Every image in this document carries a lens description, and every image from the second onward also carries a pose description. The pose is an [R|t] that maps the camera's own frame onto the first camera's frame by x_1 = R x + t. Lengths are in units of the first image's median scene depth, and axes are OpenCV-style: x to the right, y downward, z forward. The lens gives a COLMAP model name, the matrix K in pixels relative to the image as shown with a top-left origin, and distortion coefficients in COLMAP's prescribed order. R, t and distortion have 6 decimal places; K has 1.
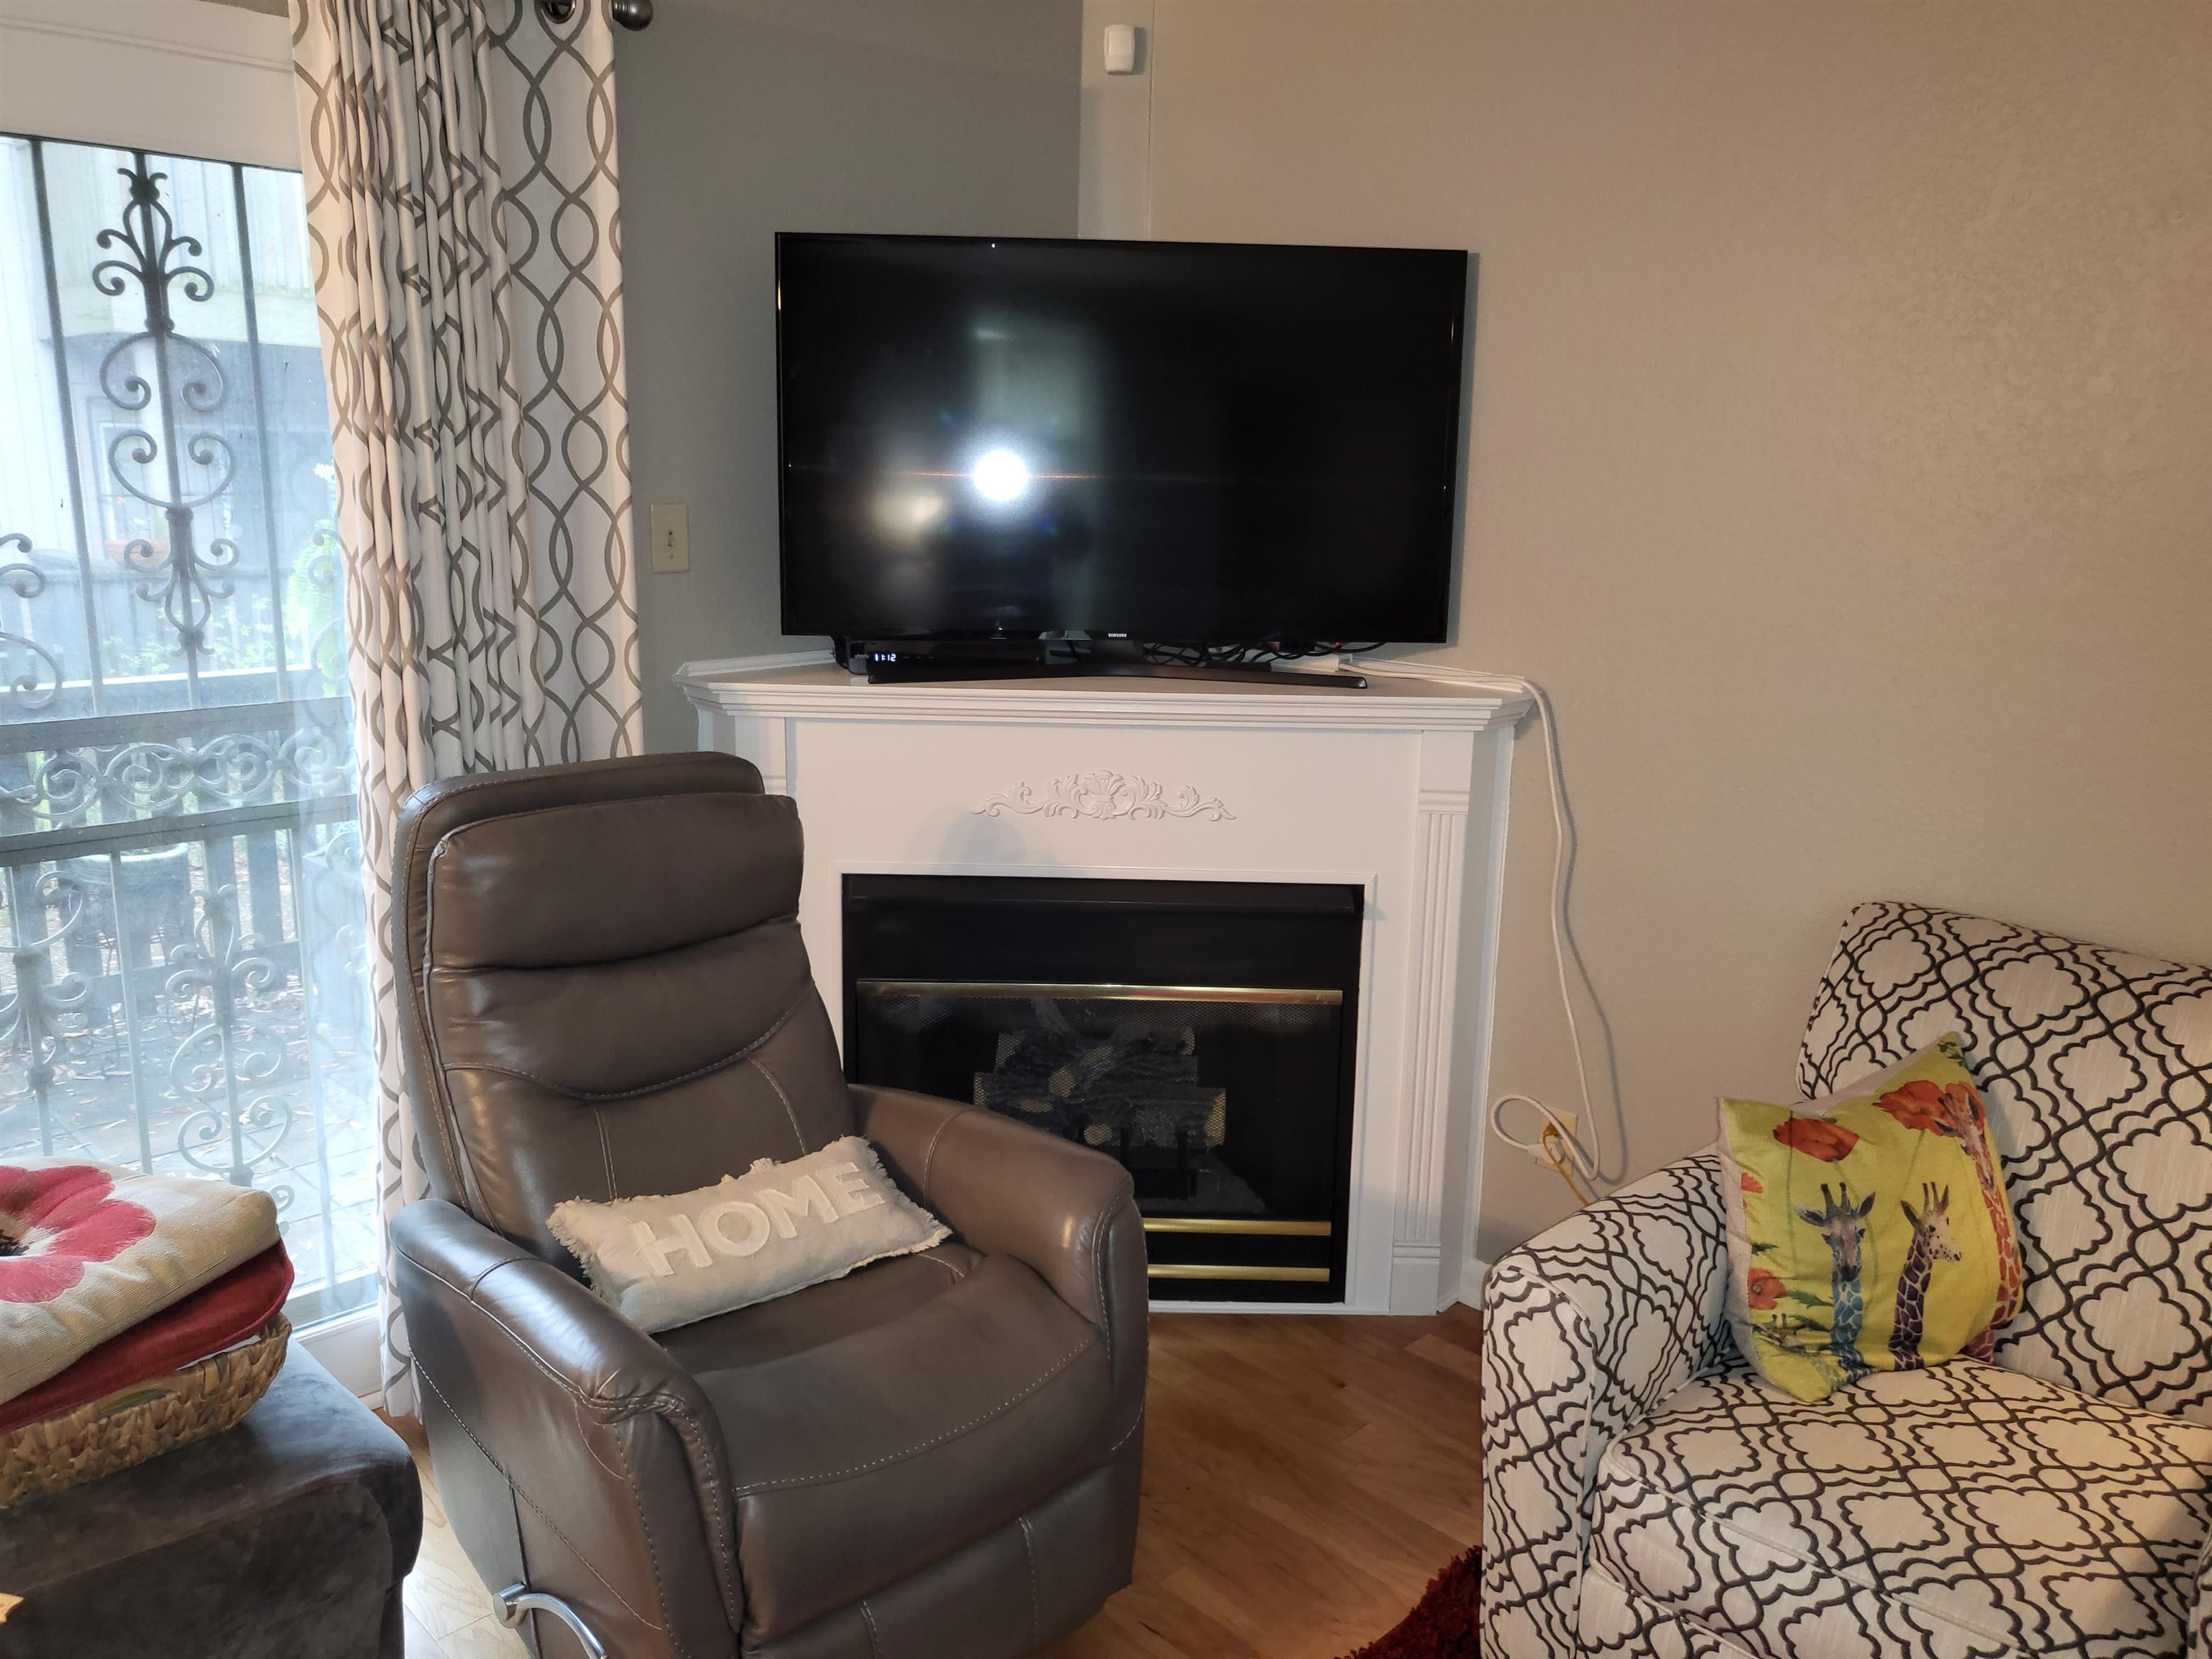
lens RADIAL K [[1725.5, 0, 1102.6], [0, 1725.5, 815.8], [0, 0, 1]] dist [-0.010294, 0.060422]
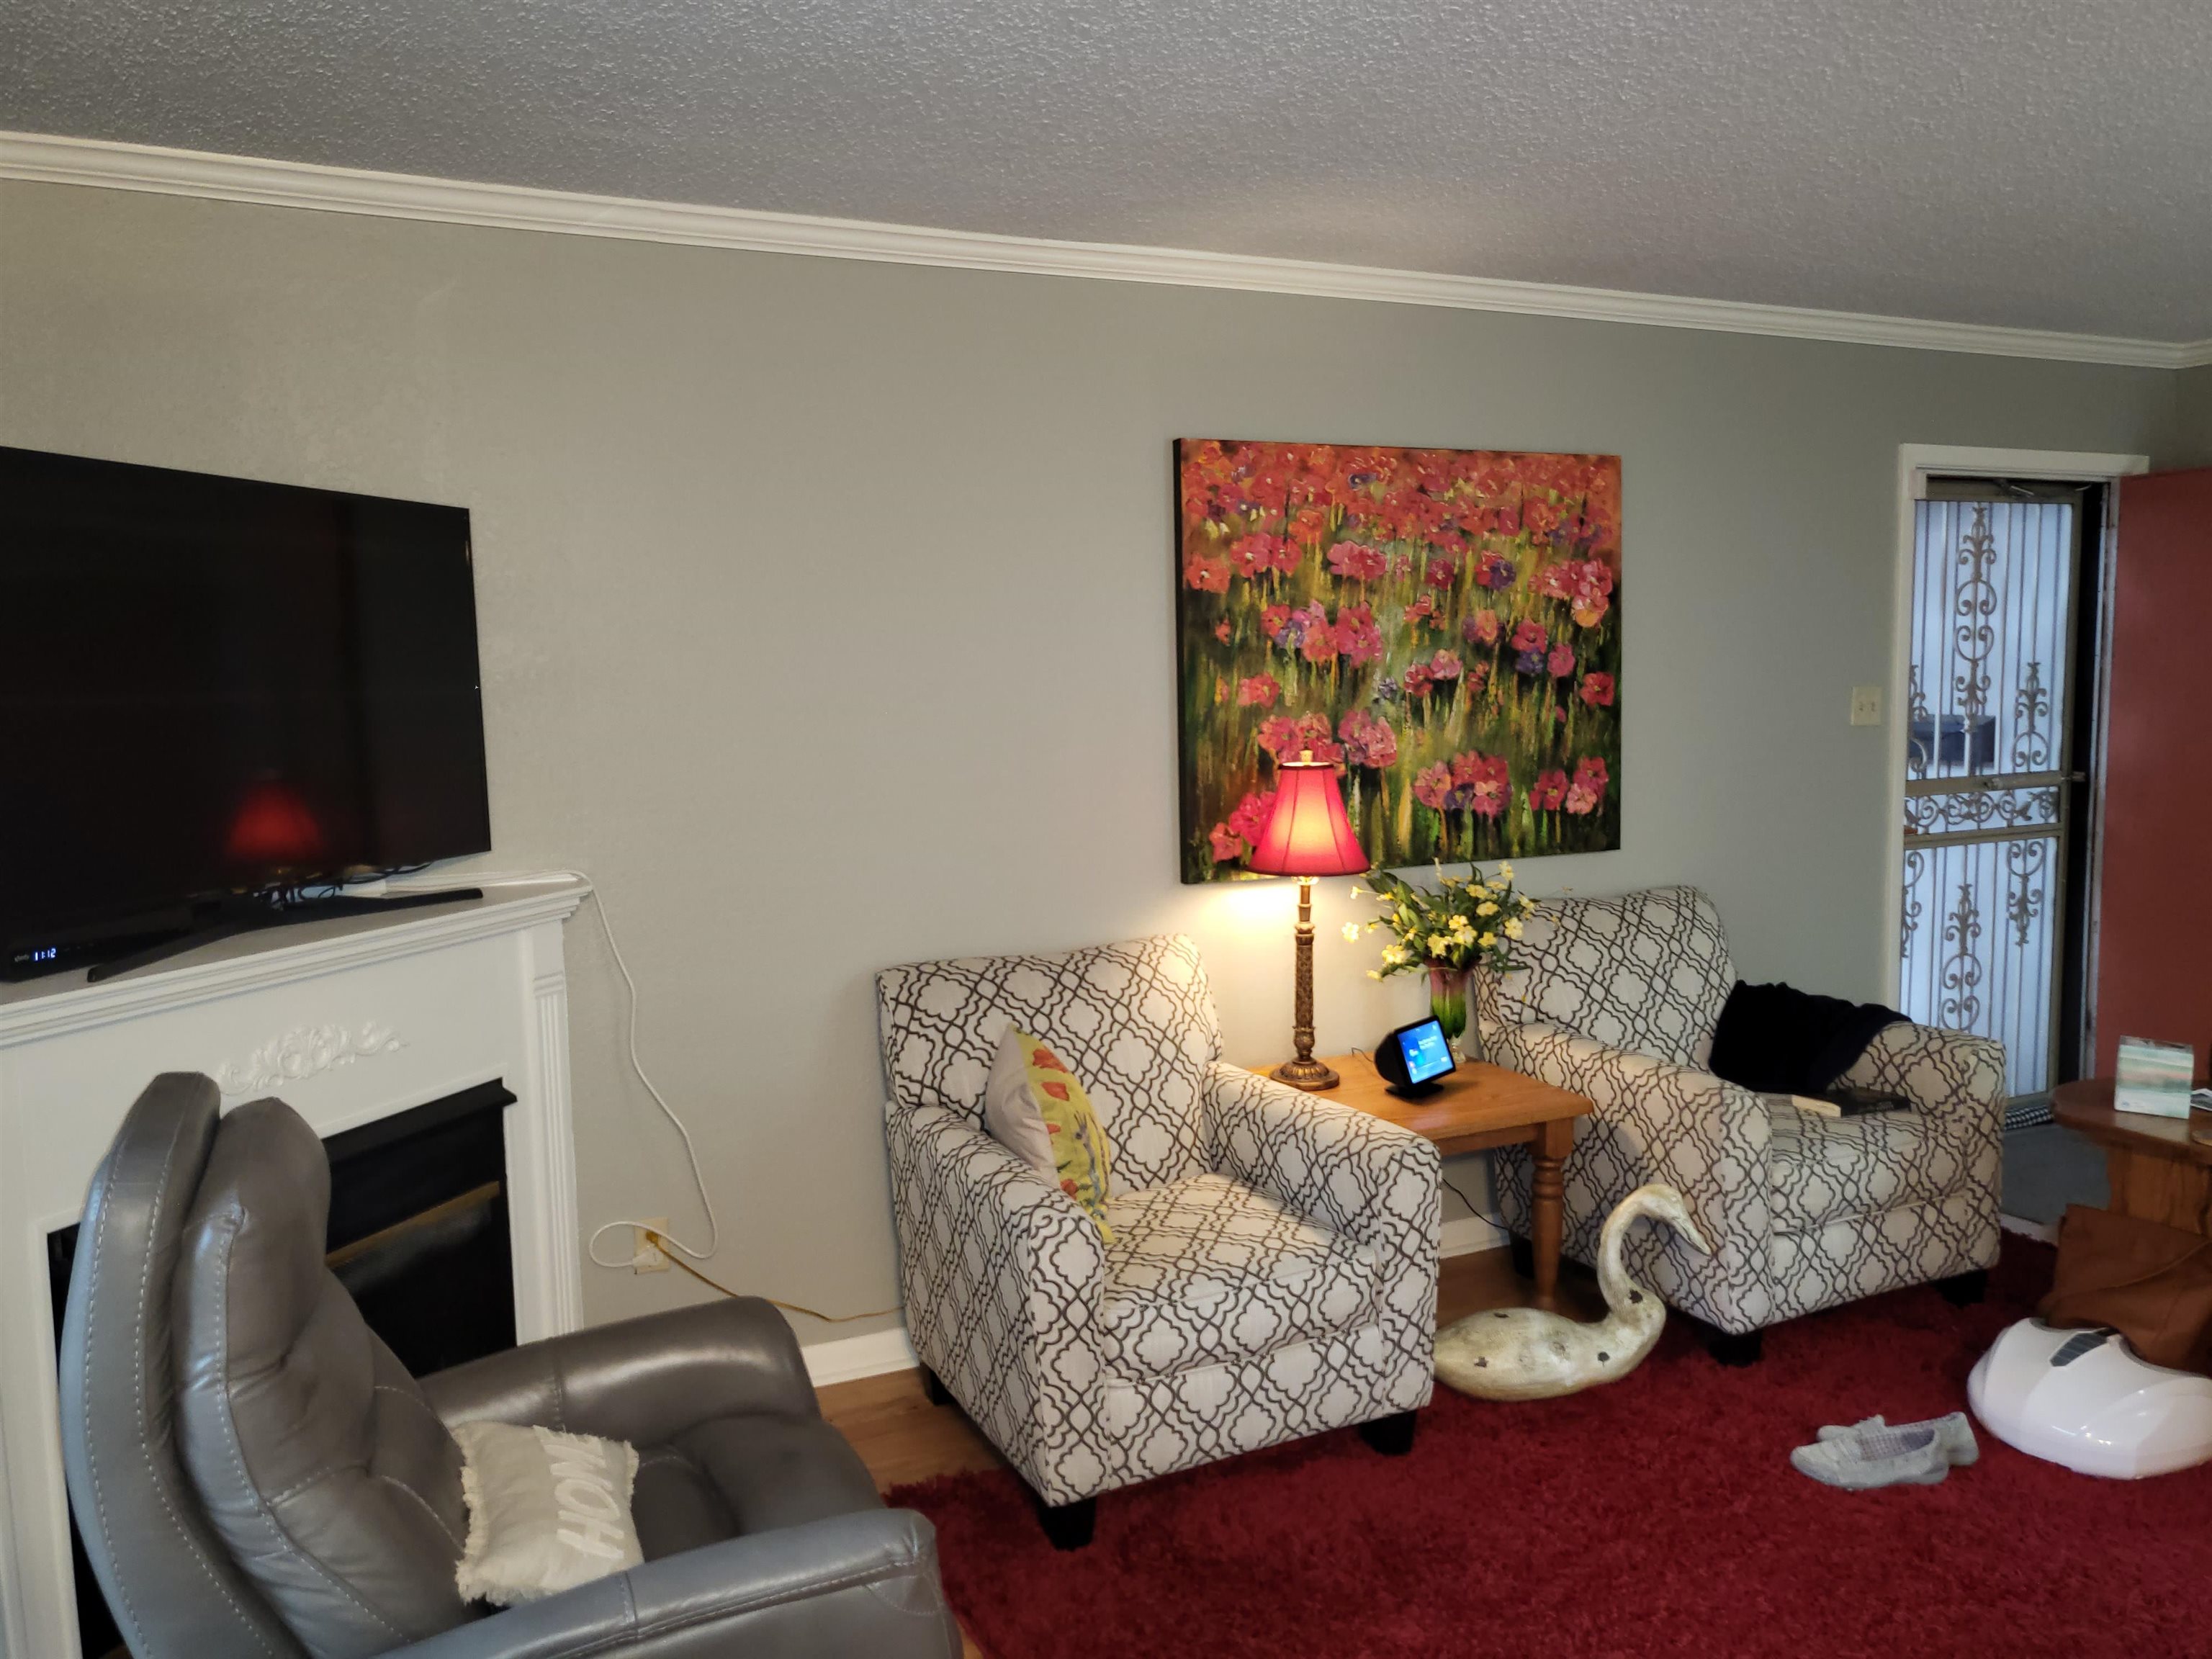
lens RADIAL K [[1682.2, 0, 1100.4], [0, 1682.2, 853.7], [0, 0, 1]] dist [0.001579, -0.000988]
pose [[0.337842, -0.129369, 0.932270, -0.837020], [0.221896, 0.973536, 0.054683, -0.086256], [-0.914672, 0.188393, 0.357607, 0.309568]]
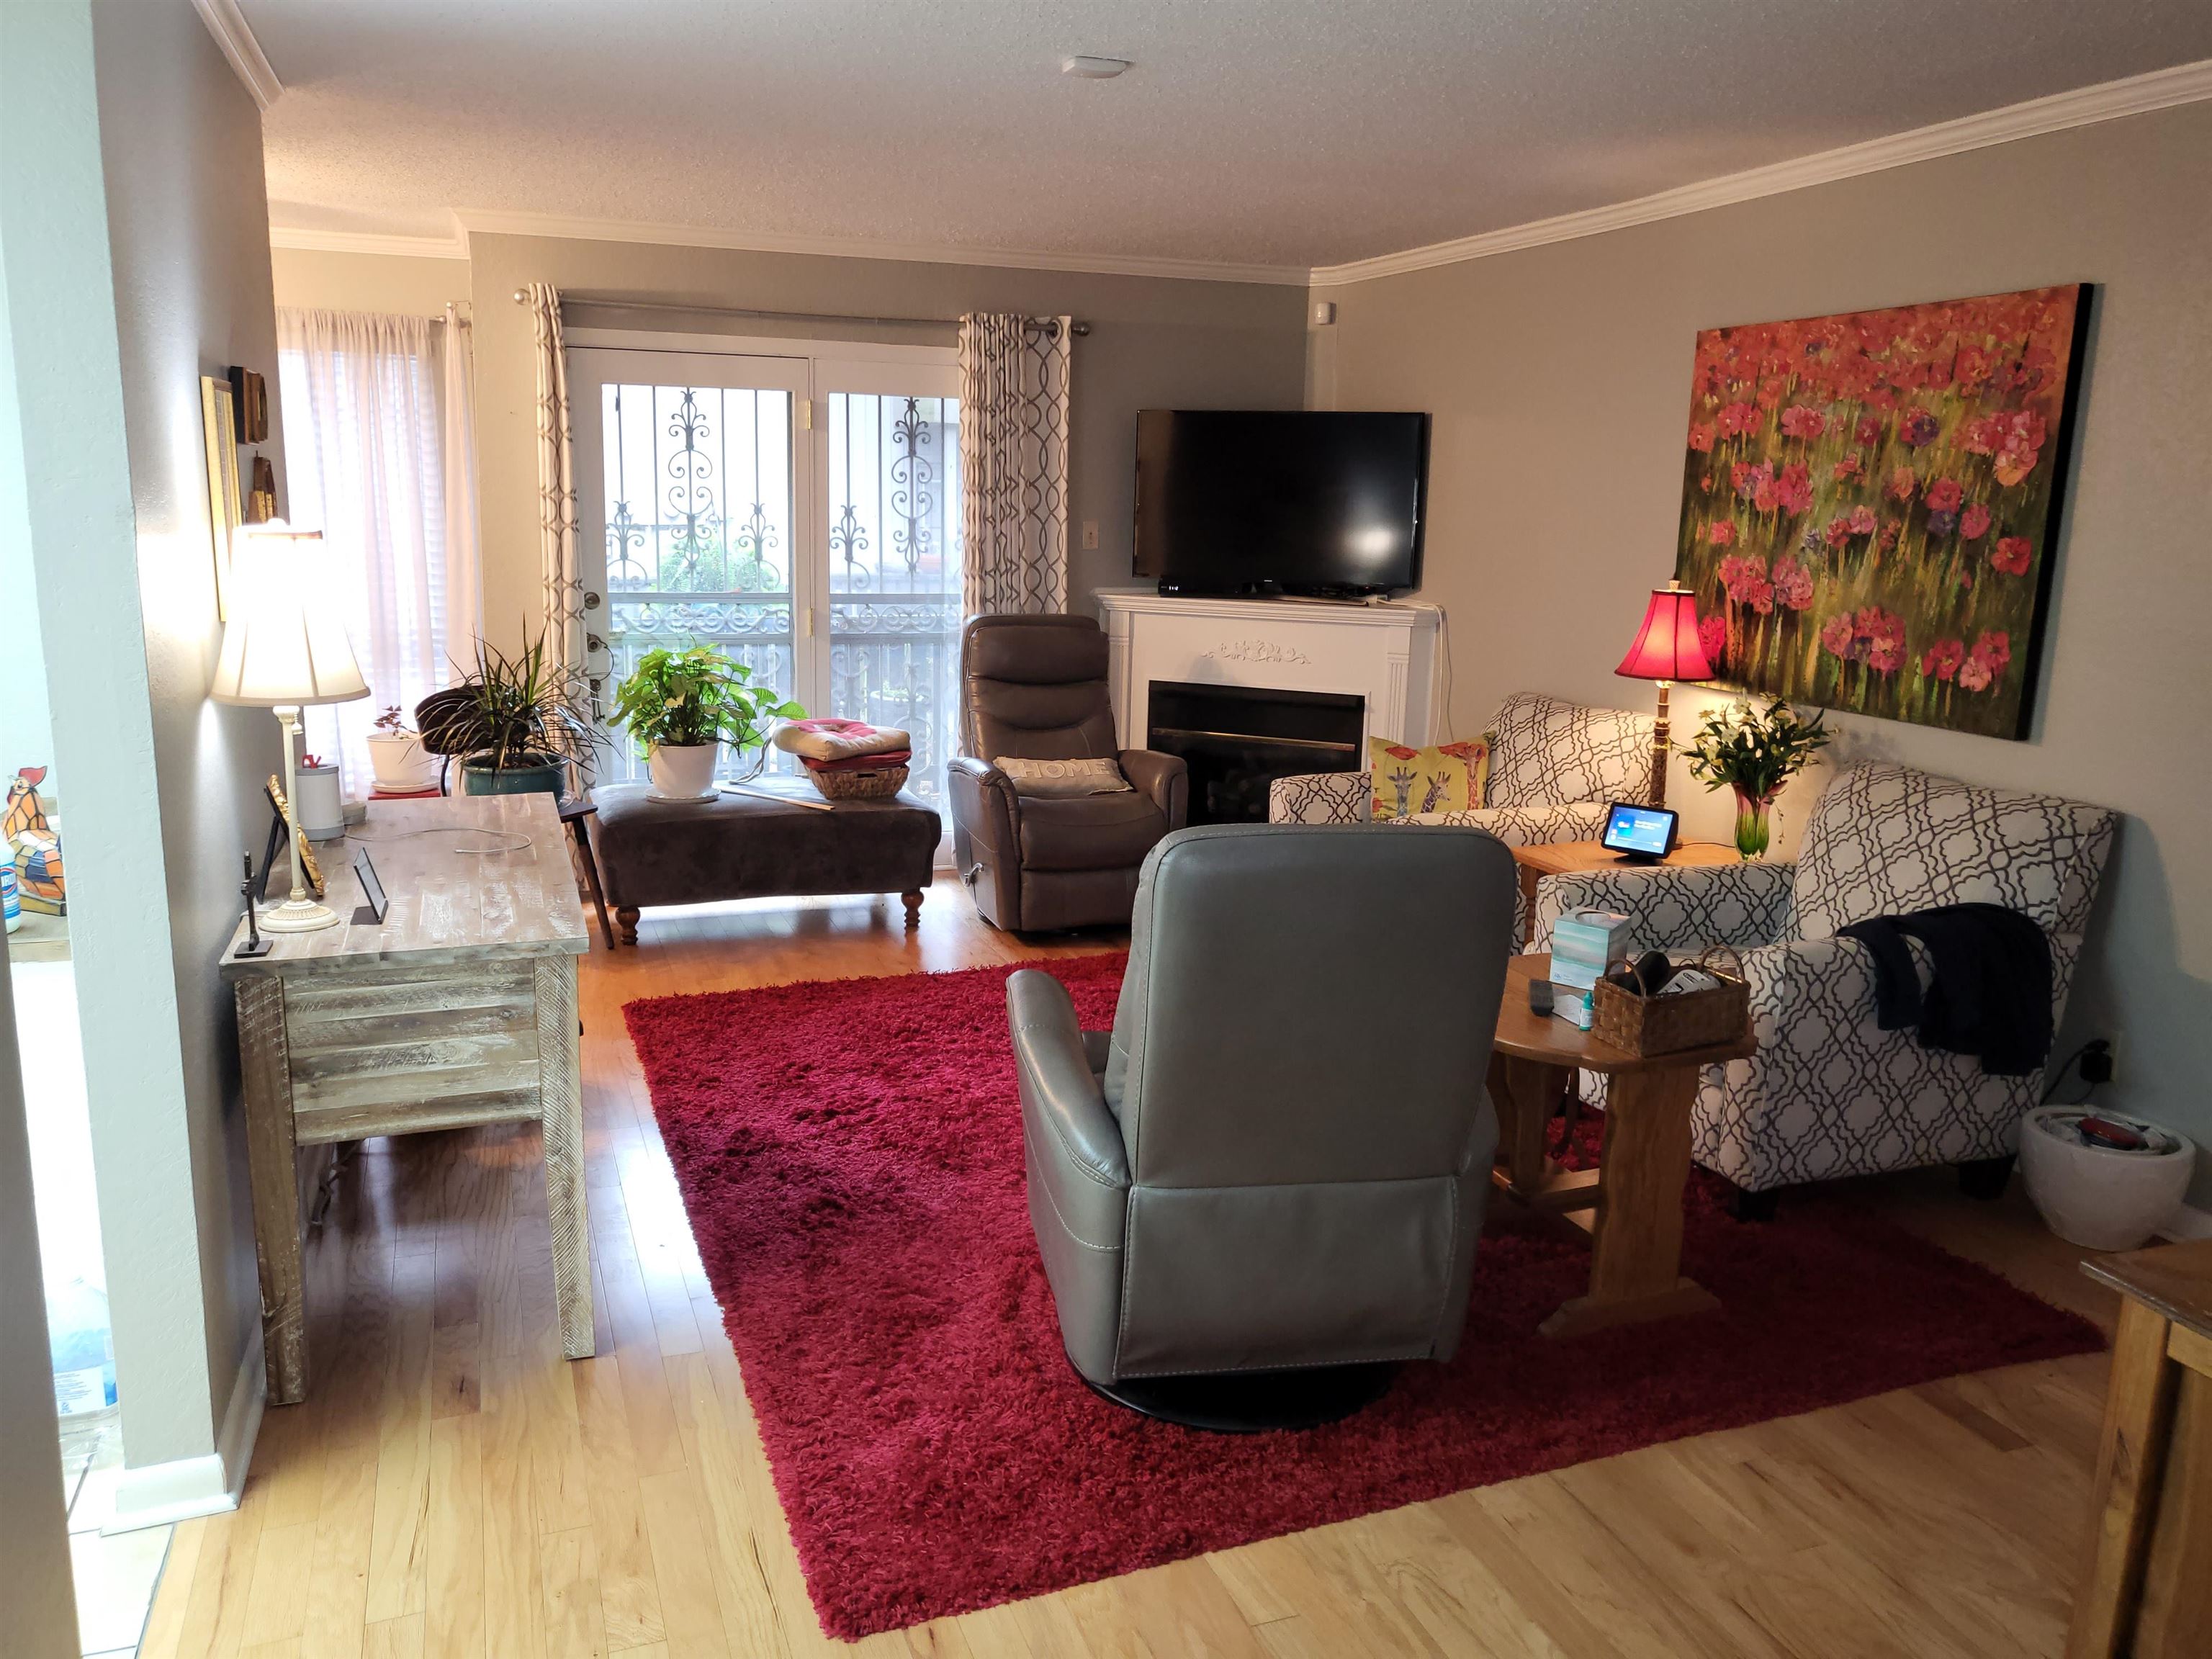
lens RADIAL K [[1709.1, 0, 1106.0], [0, 1709.1, 829.5], [0, 0, 1]] dist [-0.010554, 0.059417]
pose [[0.911535, 0.084238, -0.402502, 0.916655], [-0.092263, 0.995735, -0.000551, 0.298336], [0.400739, 0.037638, 0.915419, -1.397778]]
